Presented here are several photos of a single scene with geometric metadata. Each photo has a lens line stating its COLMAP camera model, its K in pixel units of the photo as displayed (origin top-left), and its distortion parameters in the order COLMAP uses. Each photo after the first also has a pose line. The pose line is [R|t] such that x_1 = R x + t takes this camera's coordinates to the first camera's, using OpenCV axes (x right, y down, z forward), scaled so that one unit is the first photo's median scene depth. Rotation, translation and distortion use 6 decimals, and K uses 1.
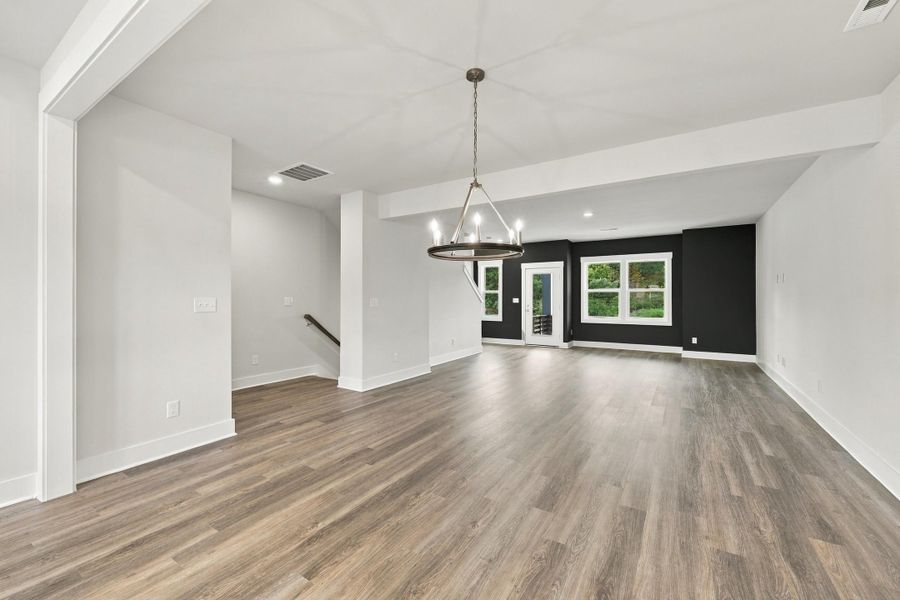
lens RADIAL K [[363.9, 0, 450.6], [0, 363.9, 297.7], [0, 0, 1]] dist [0.001195, 0.000419]
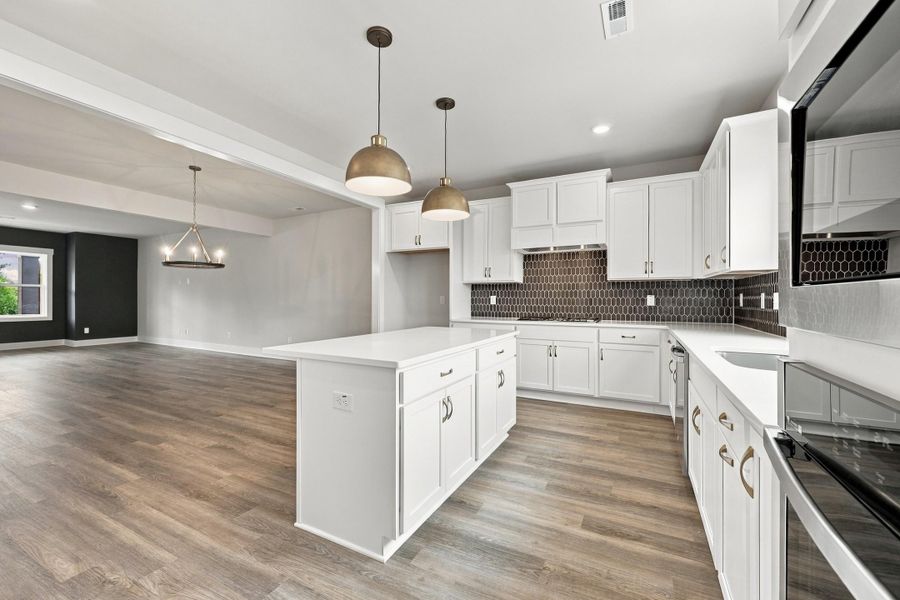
lens RADIAL K [[363.9, 0, 450.6], [0, 363.9, 297.7], [0, 0, 1]] dist [0.001195, 0.000419]
pose [[-0.096294, 0.000612, 0.995353, -0.503566], [-0.002698, 0.999996, -0.000876, 0.010463], [-0.995349, -0.002770, -0.096292, -0.030093]]
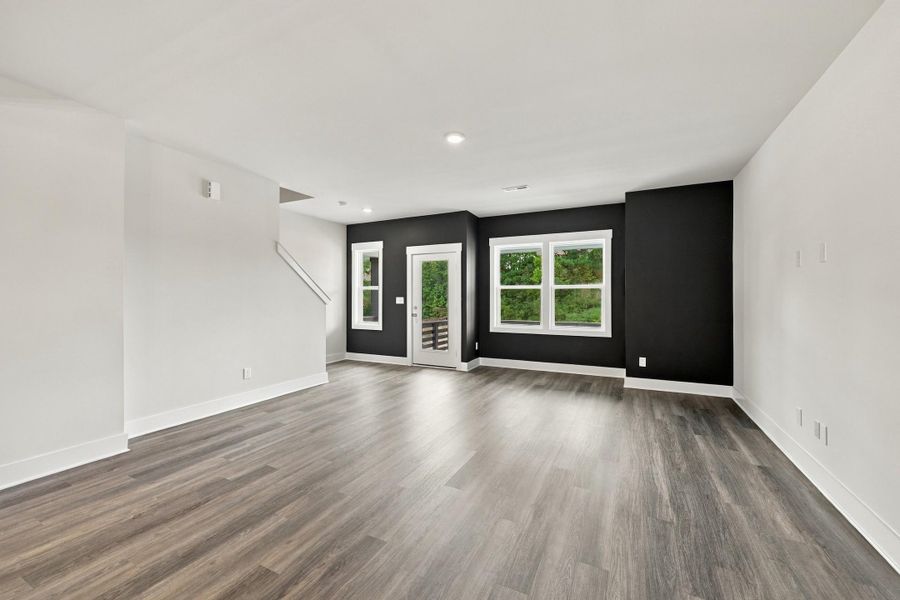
lens RADIAL K [[363.9, 0, 450.6], [0, 363.9, 297.7], [0, 0, 1]] dist [0.001195, 0.000419]
pose [[0.994239, 0.000573, 0.107189, 0.219340], [-0.000812, 0.999997, 0.002182, 0.000950], [-0.107187, -0.002256, 0.994236, 0.330134]]
